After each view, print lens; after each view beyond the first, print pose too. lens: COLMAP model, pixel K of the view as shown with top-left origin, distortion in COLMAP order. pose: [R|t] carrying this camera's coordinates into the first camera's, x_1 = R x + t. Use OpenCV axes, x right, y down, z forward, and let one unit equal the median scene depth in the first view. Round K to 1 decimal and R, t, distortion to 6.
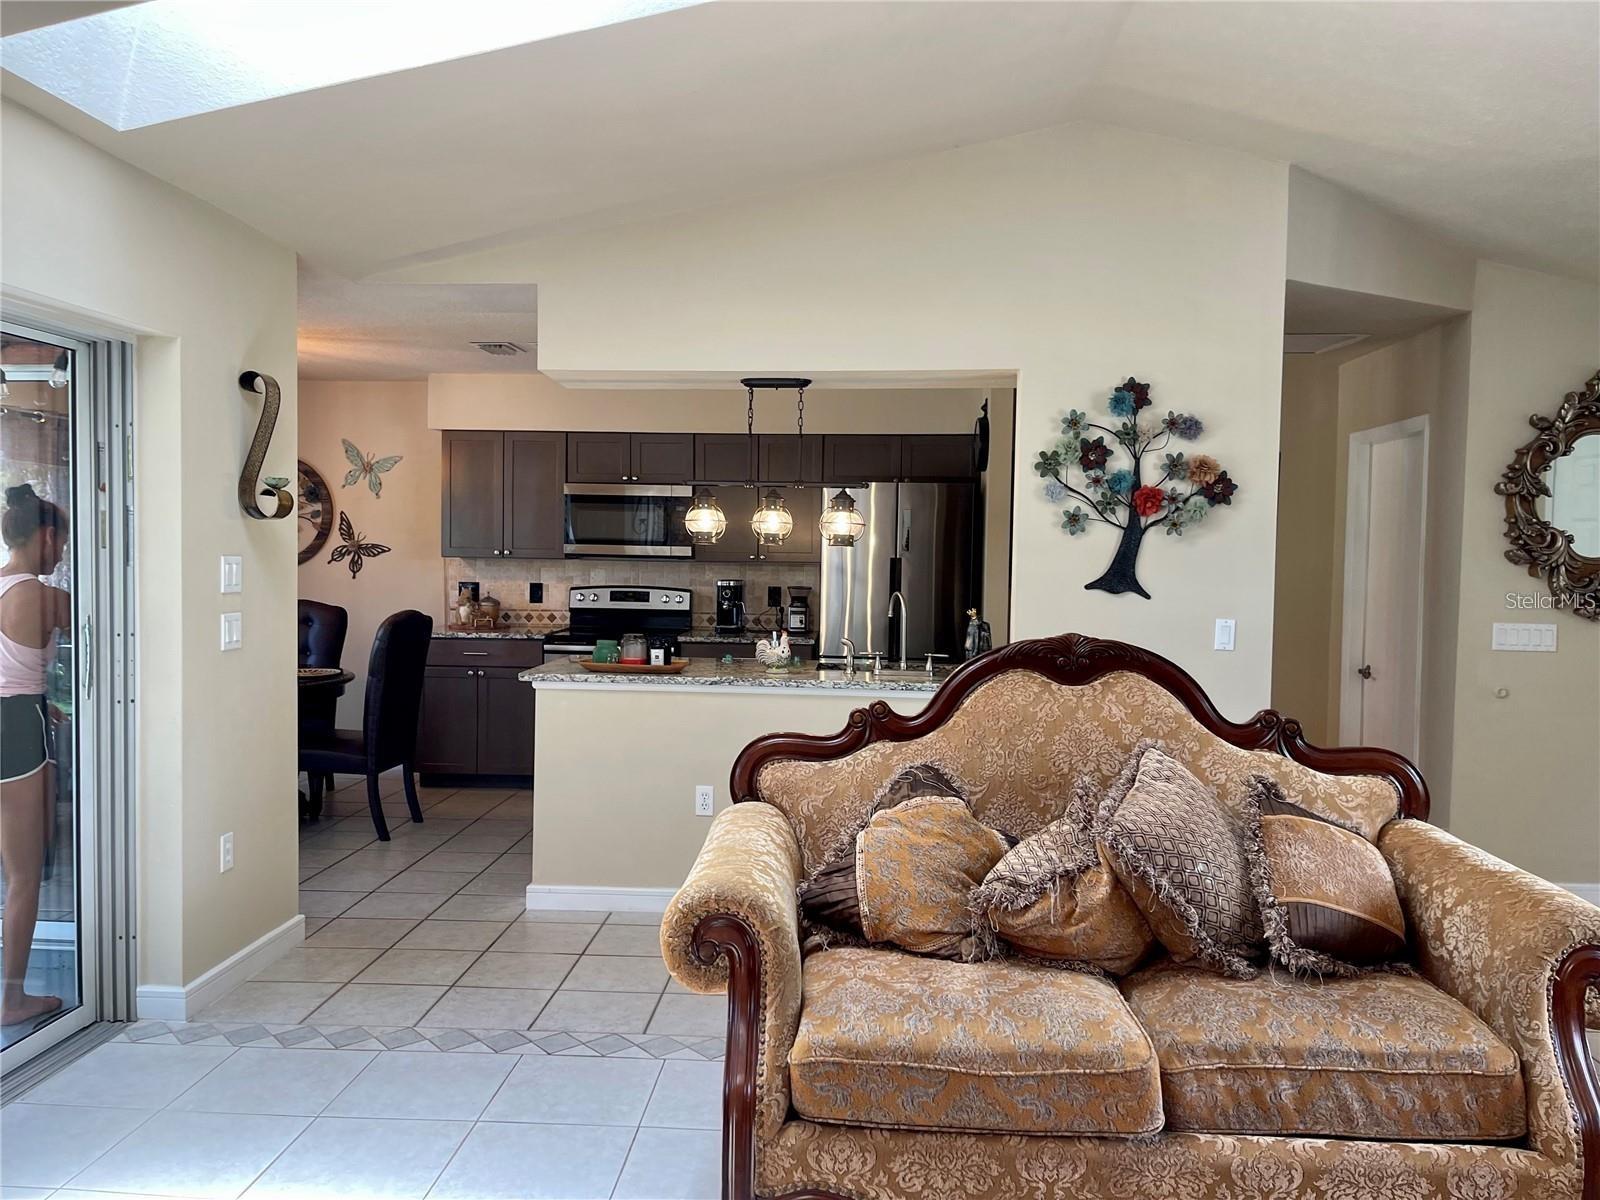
lens RADIAL K [[1210.2, 0, 800.0], [0, 1210.2, 600.0], [0, 0, 1]] dist [0.145146, -0.169484]
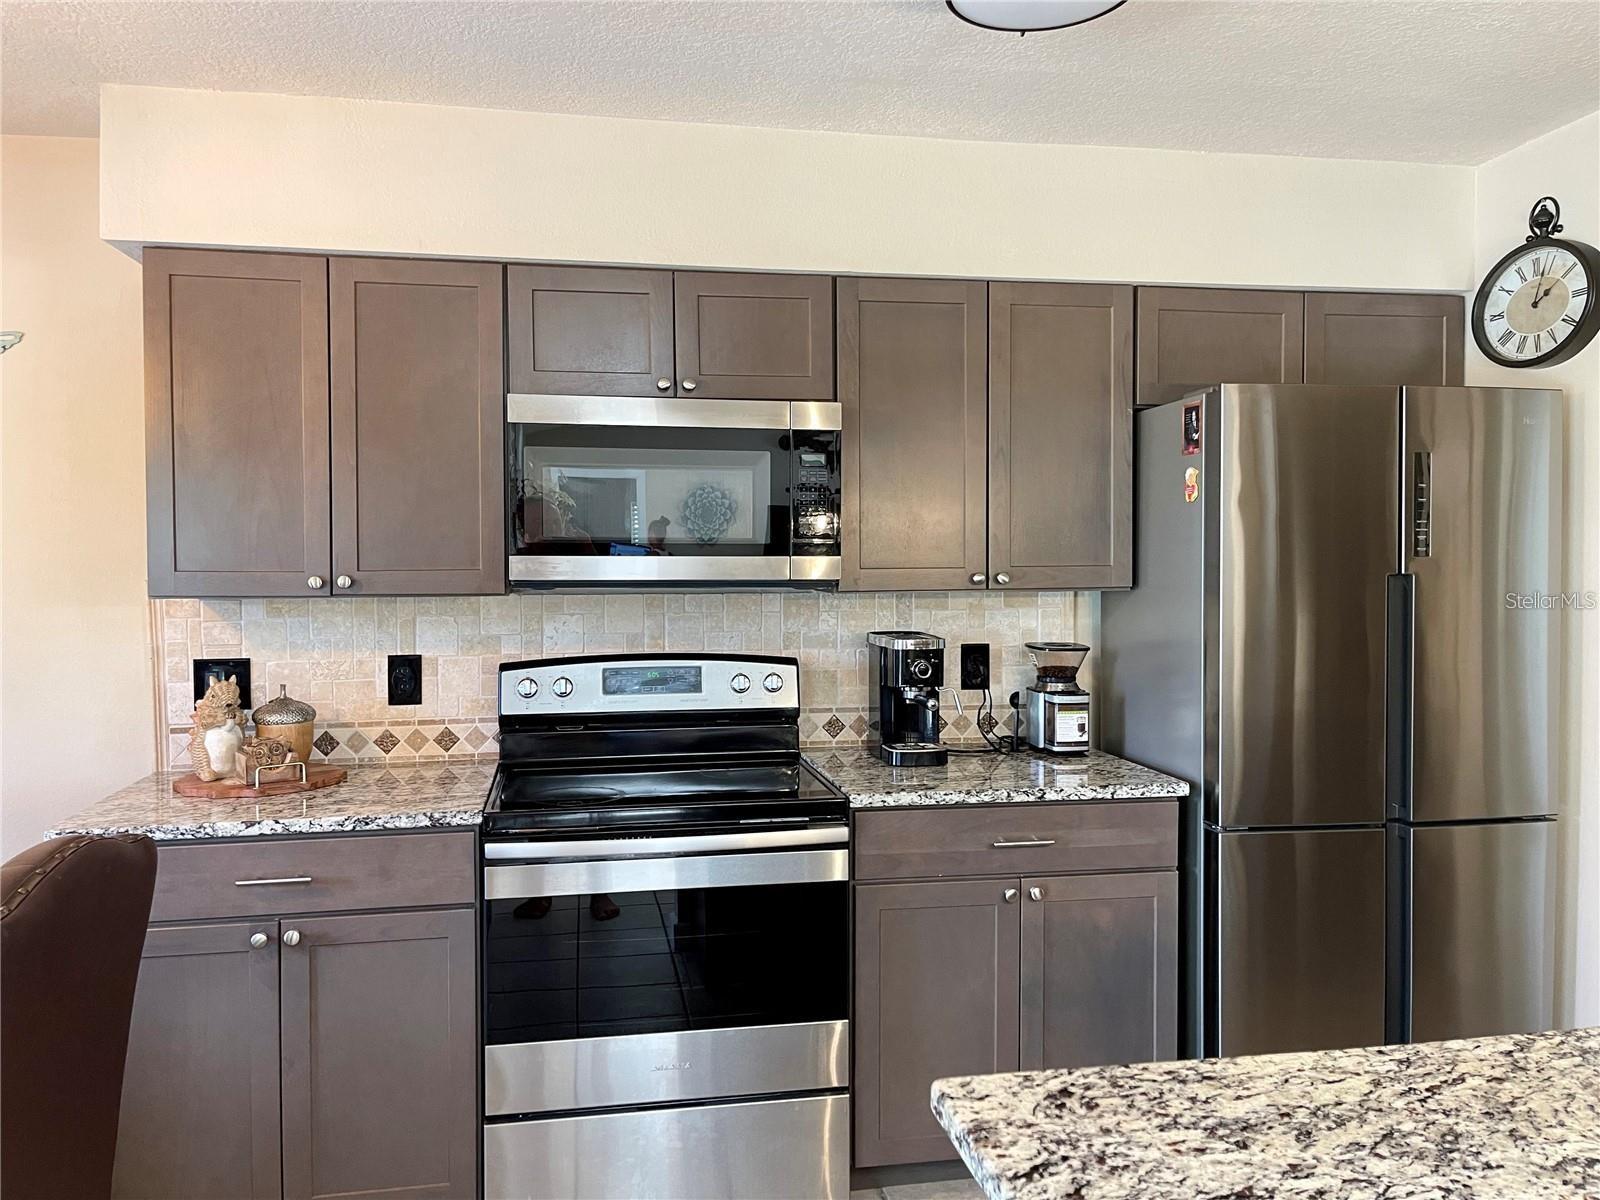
lens RADIAL K [[1223.9, 0, 800.0], [0, 1223.9, 600.0], [0, 0, 1]] dist [0.103375, -0.138144]
pose [[0.972428, -0.025897, 0.231760, -0.186546], [0.029275, 0.999509, -0.011146, -0.024107], [-0.231358, 0.017624, 0.972709, 0.582414]]
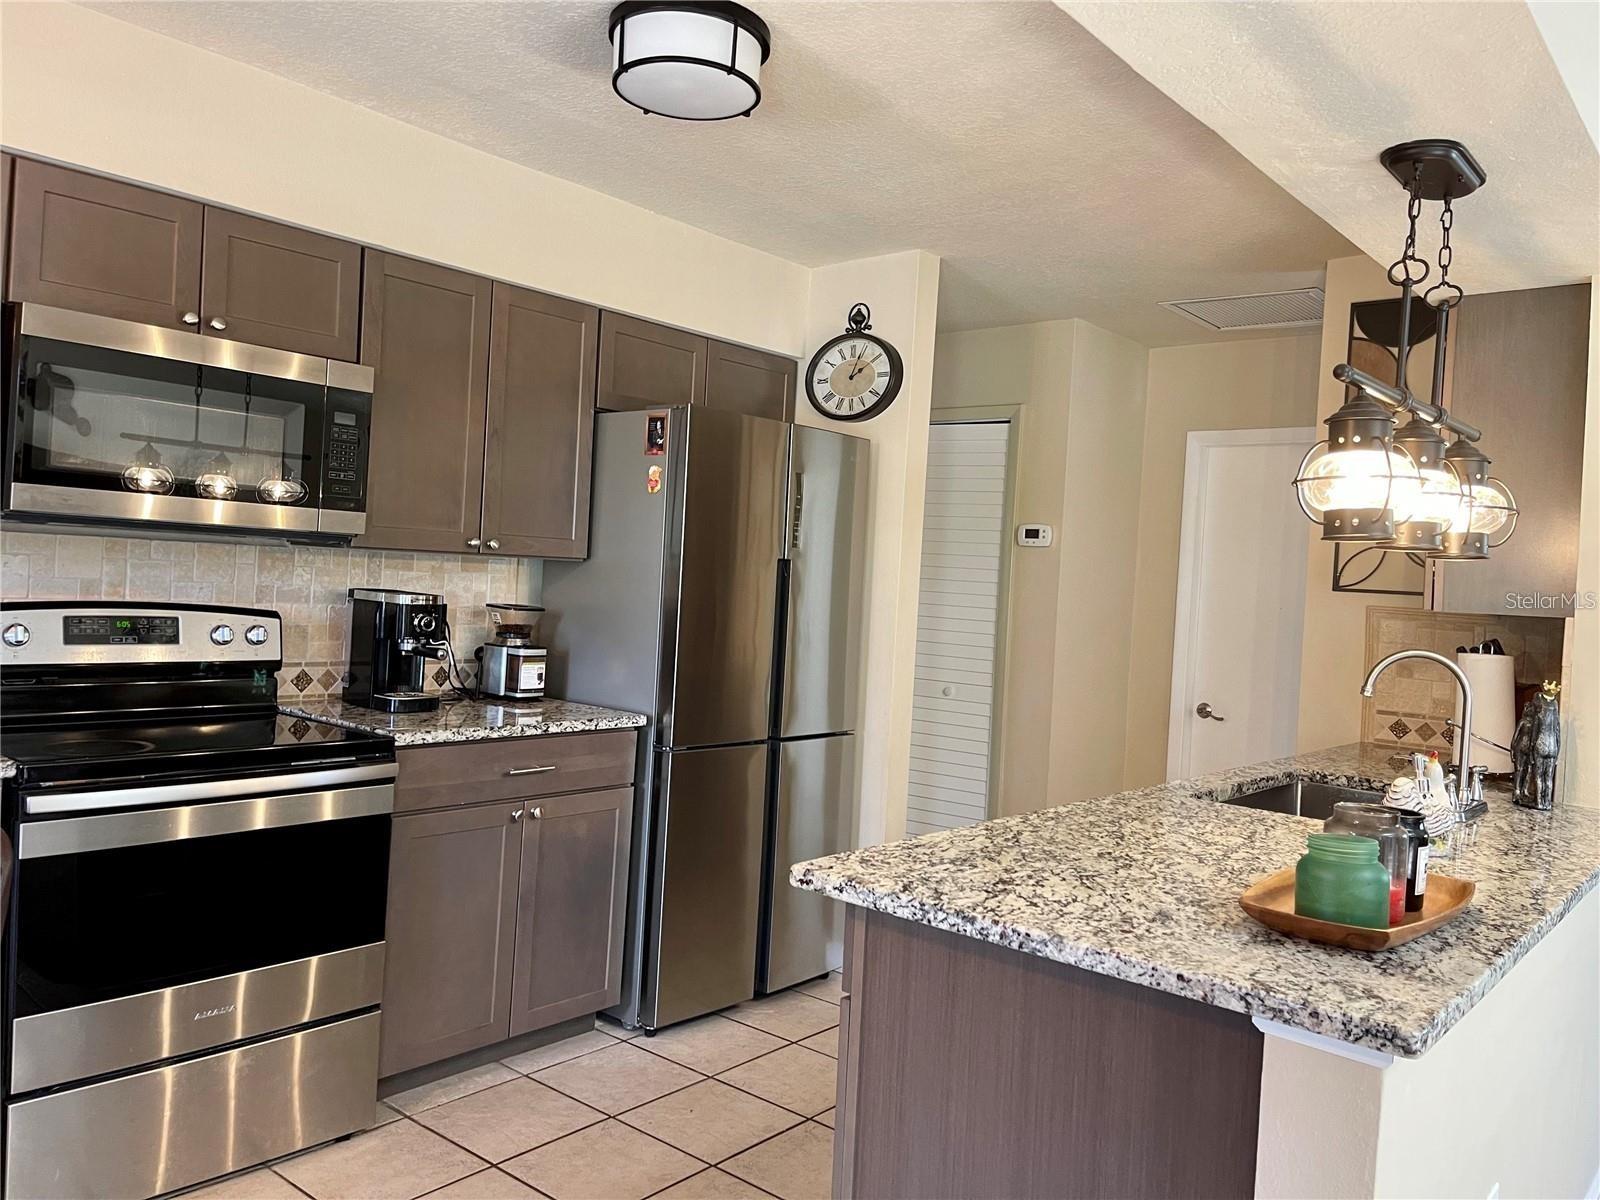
lens RADIAL K [[1210.2, 0, 800.0], [0, 1210.2, 600.0], [0, 0, 1]] dist [0.145146, -0.169484]
pose [[0.607047, 0.001594, 0.794664, -0.320692], [-0.008015, 0.999959, 0.004117, -0.015807], [-0.794625, -0.008868, 0.607035, 0.592316]]
